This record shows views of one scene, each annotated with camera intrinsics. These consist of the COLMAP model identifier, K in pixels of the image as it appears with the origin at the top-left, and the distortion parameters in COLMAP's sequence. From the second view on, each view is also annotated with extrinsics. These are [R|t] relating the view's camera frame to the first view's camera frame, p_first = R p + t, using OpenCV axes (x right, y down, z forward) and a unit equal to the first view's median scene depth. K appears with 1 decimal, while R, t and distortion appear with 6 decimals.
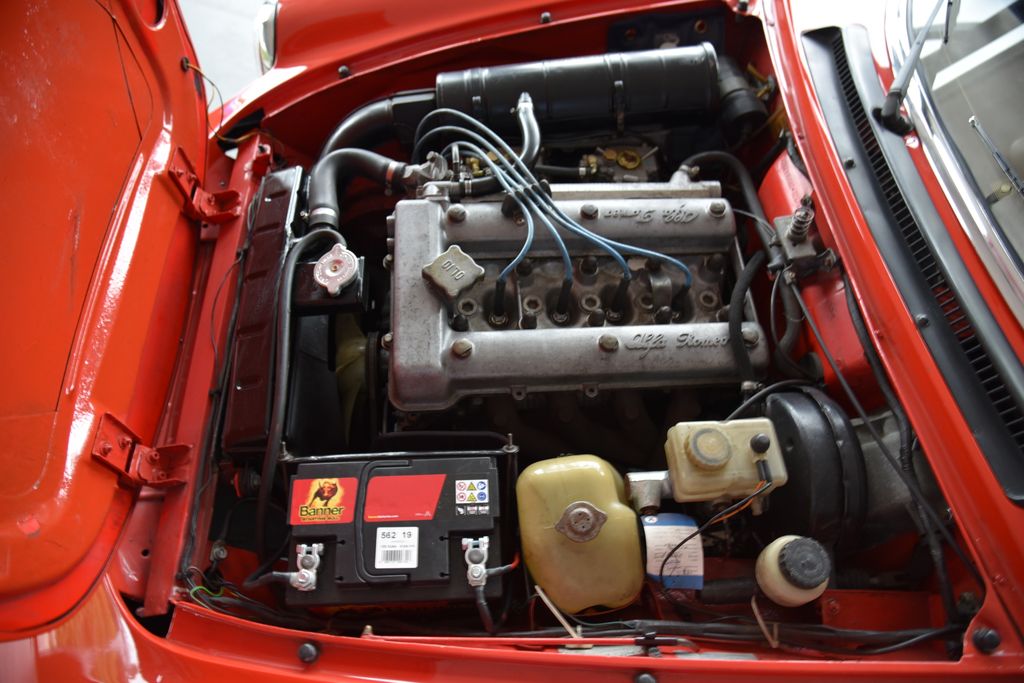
lens RADIAL K [[684.8, 0, 505.7], [0, 684.8, 358.5], [0, 0, 1]] dist [-0.136585, 0.066649]
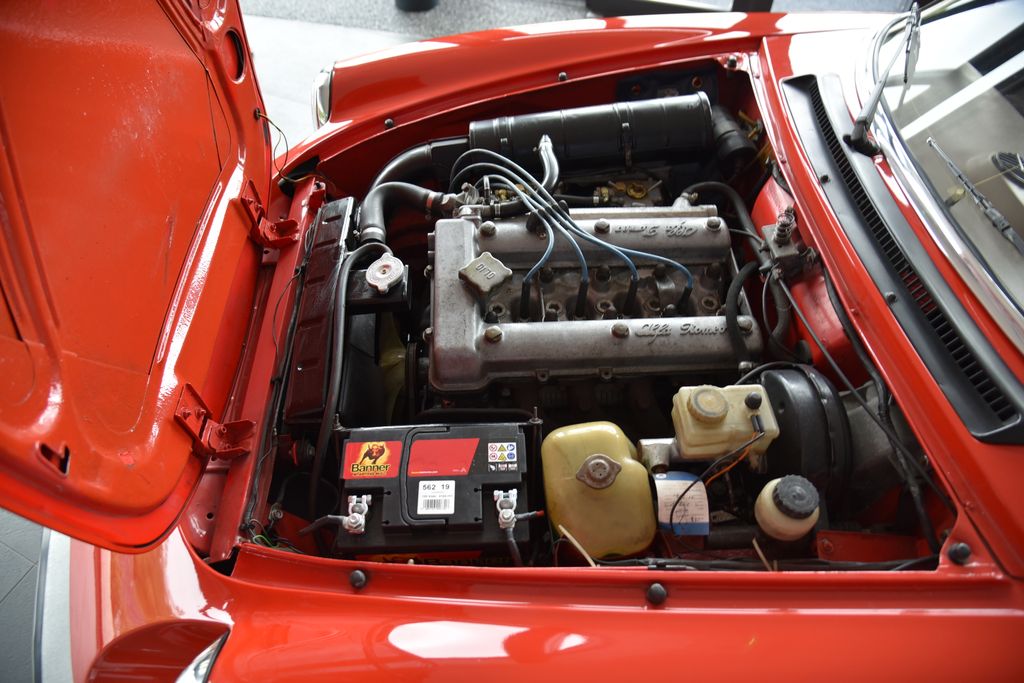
lens RADIAL K [[684.8, 0, 505.7], [0, 684.8, 358.5], [0, 0, 1]] dist [-0.136585, 0.066649]
pose [[0.999415, -0.006953, -0.033488, -0.004186], [0.002558, 0.991569, -0.129556, 0.172908], [0.034107, 0.129394, 0.991006, -0.139640]]
